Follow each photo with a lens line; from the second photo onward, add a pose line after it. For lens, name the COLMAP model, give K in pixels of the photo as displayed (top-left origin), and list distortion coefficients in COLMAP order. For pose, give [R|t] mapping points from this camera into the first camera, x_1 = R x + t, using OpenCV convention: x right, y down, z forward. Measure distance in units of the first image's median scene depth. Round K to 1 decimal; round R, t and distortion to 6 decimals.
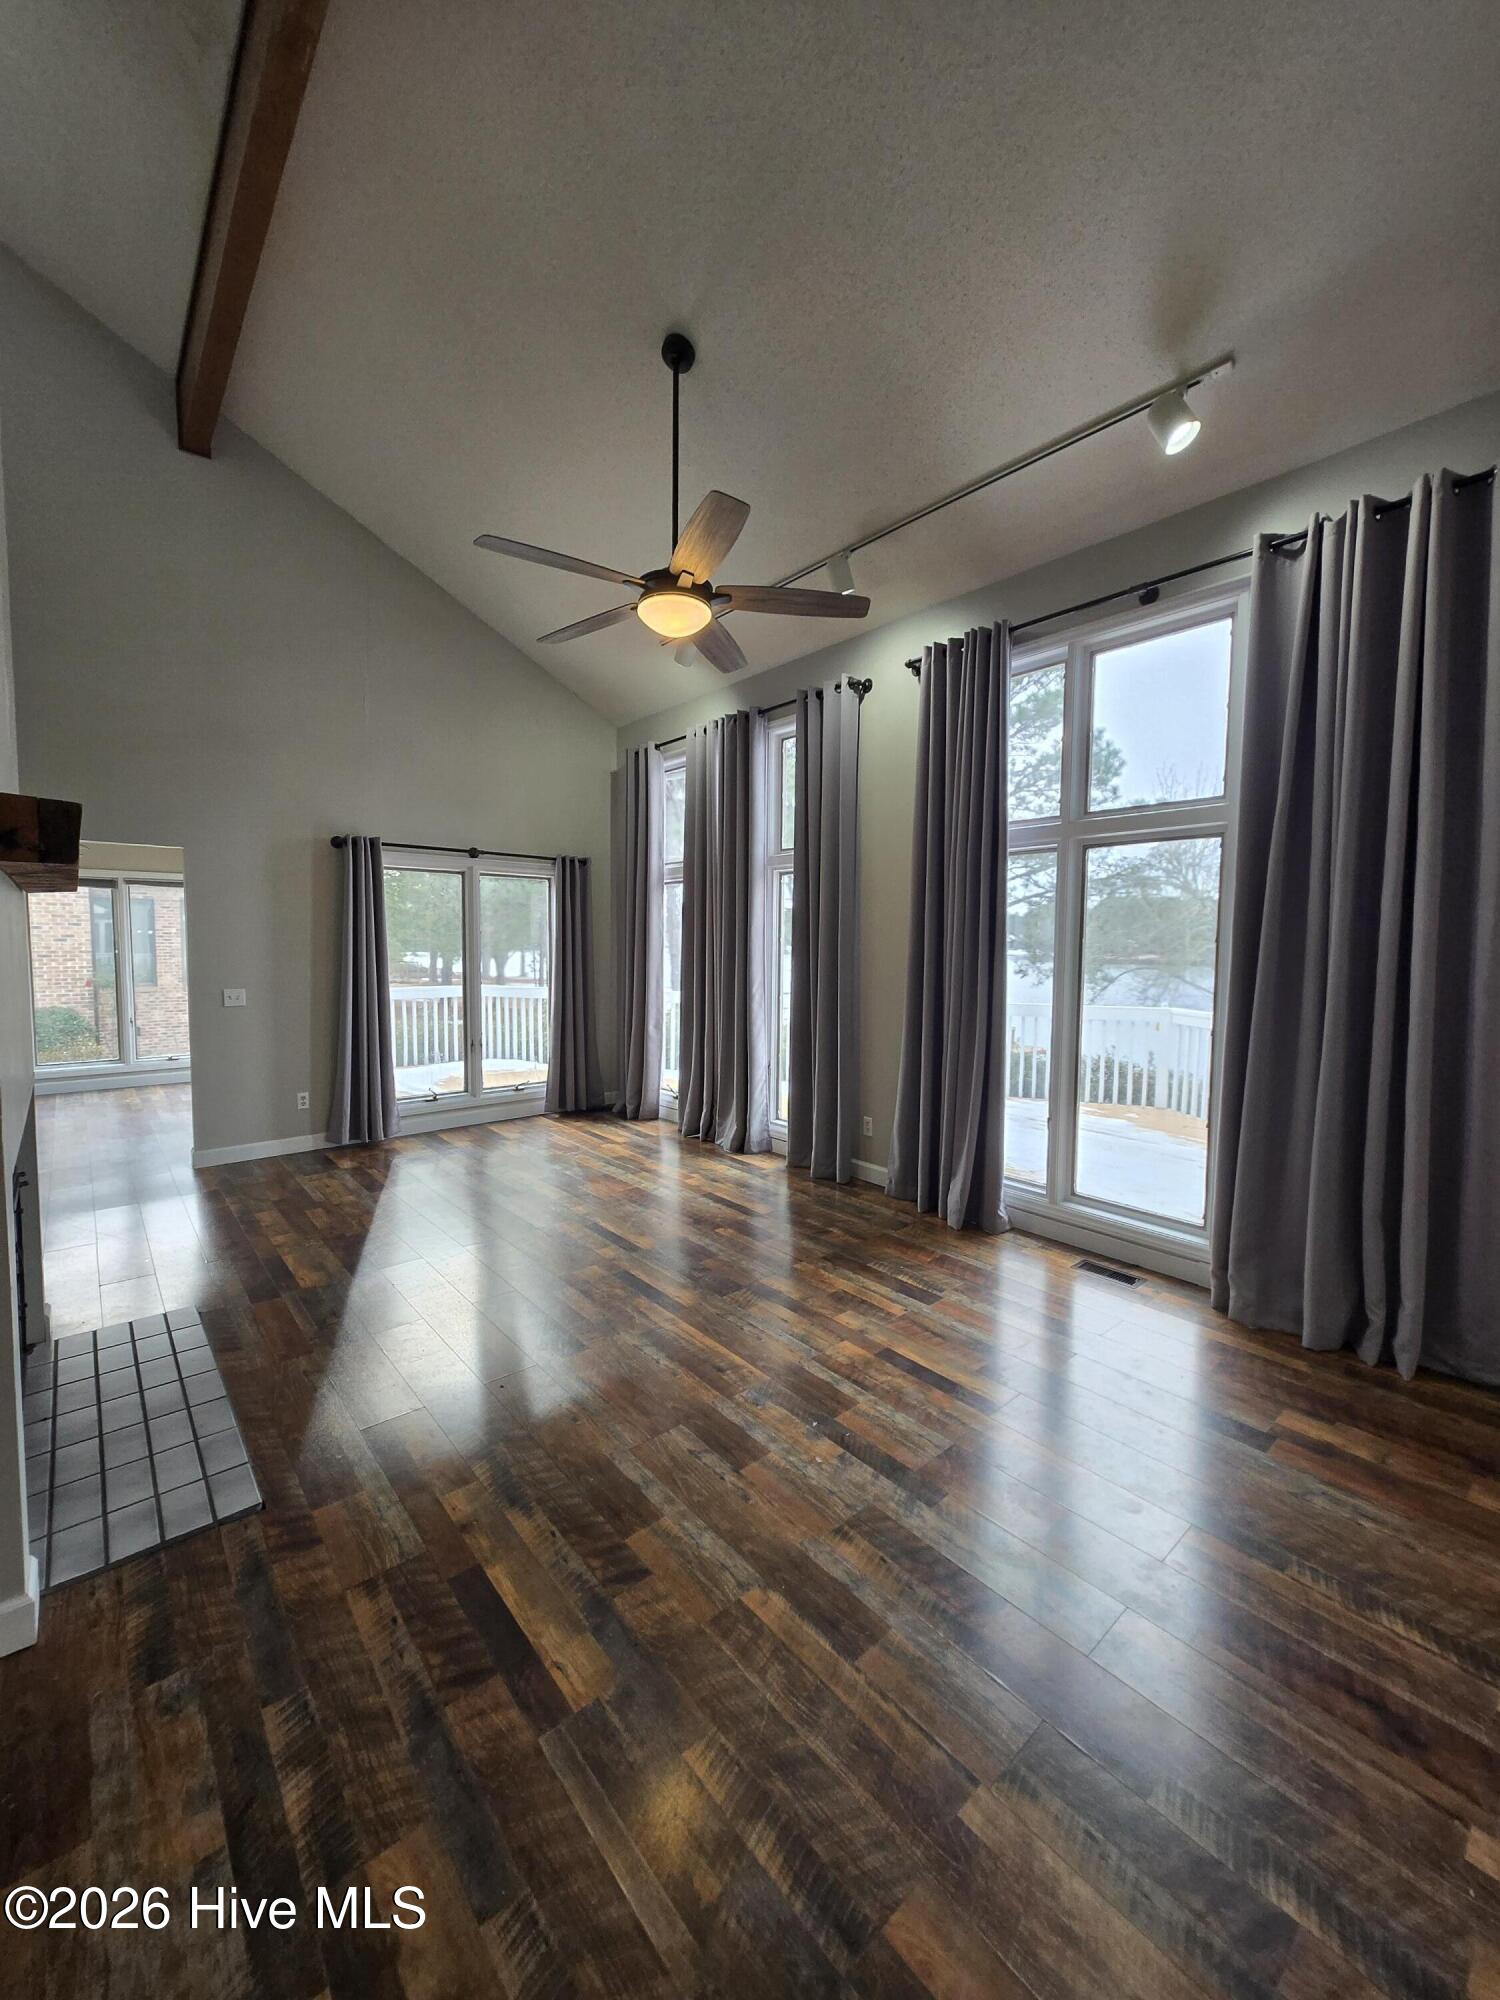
lens RADIAL K [[775.2, 0, 780.1], [0, 775.2, 997.8], [0, 0, 1]] dist [0.002293, -0.000327]
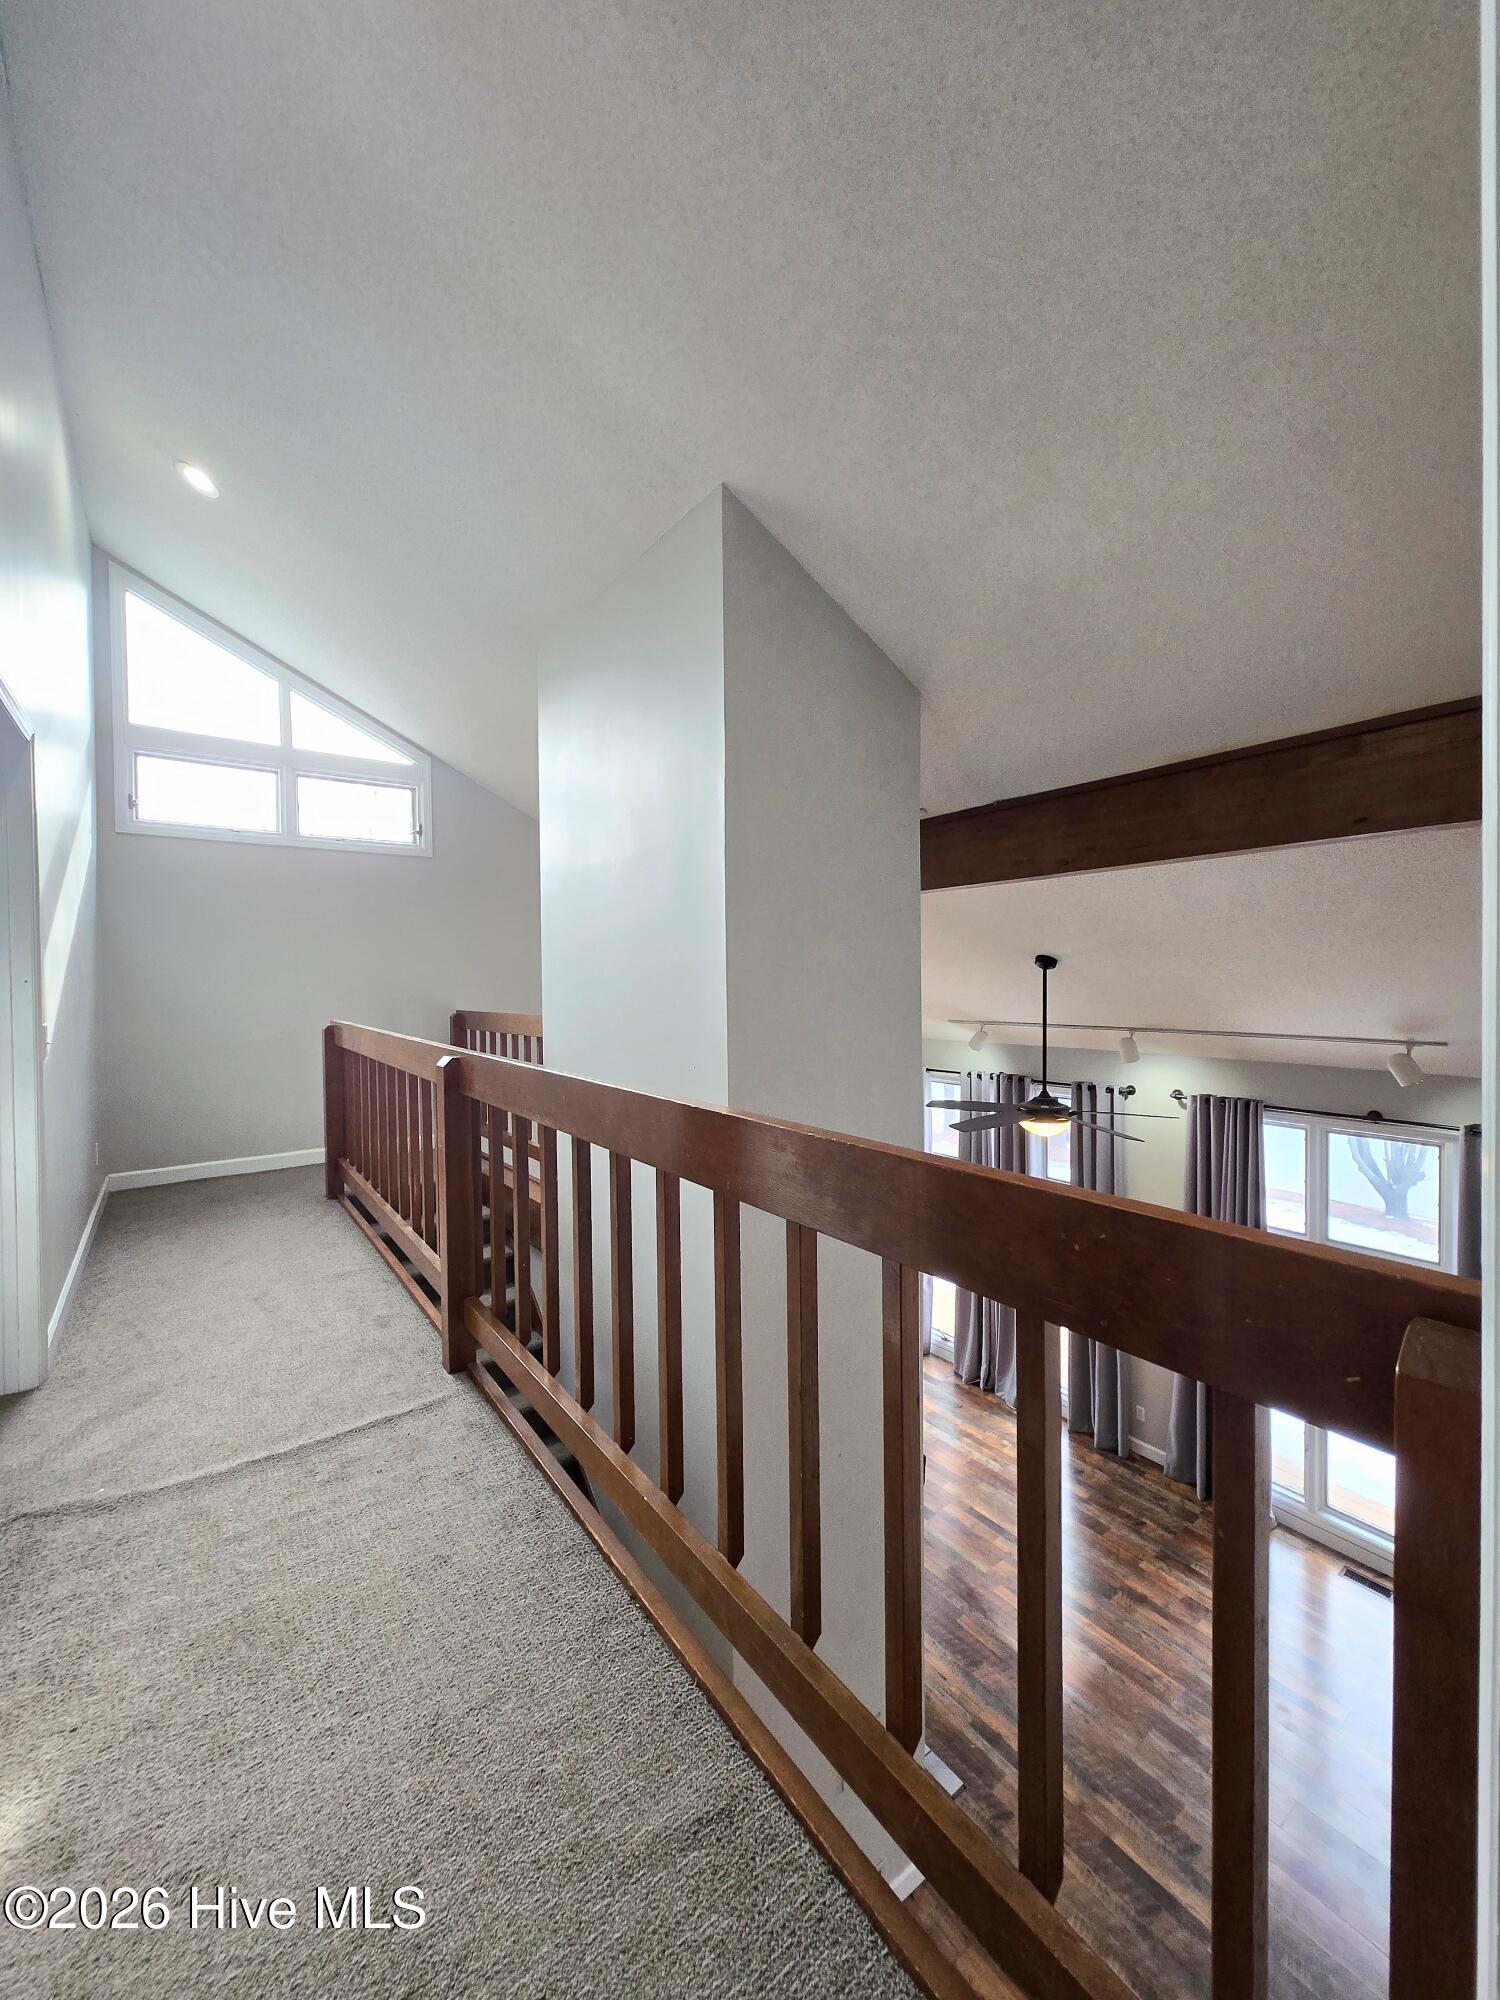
lens RADIAL K [[775.2, 0, 784.6], [0, 775.2, 1006.3], [0, 0, 1]] dist [0.002293, -0.000327]
pose [[0.997002, -0.013738, -0.076146, -0.488295], [0.009979, 0.998723, -0.049527, -0.599069], [0.076729, 0.048619, 0.995866, -0.523623]]
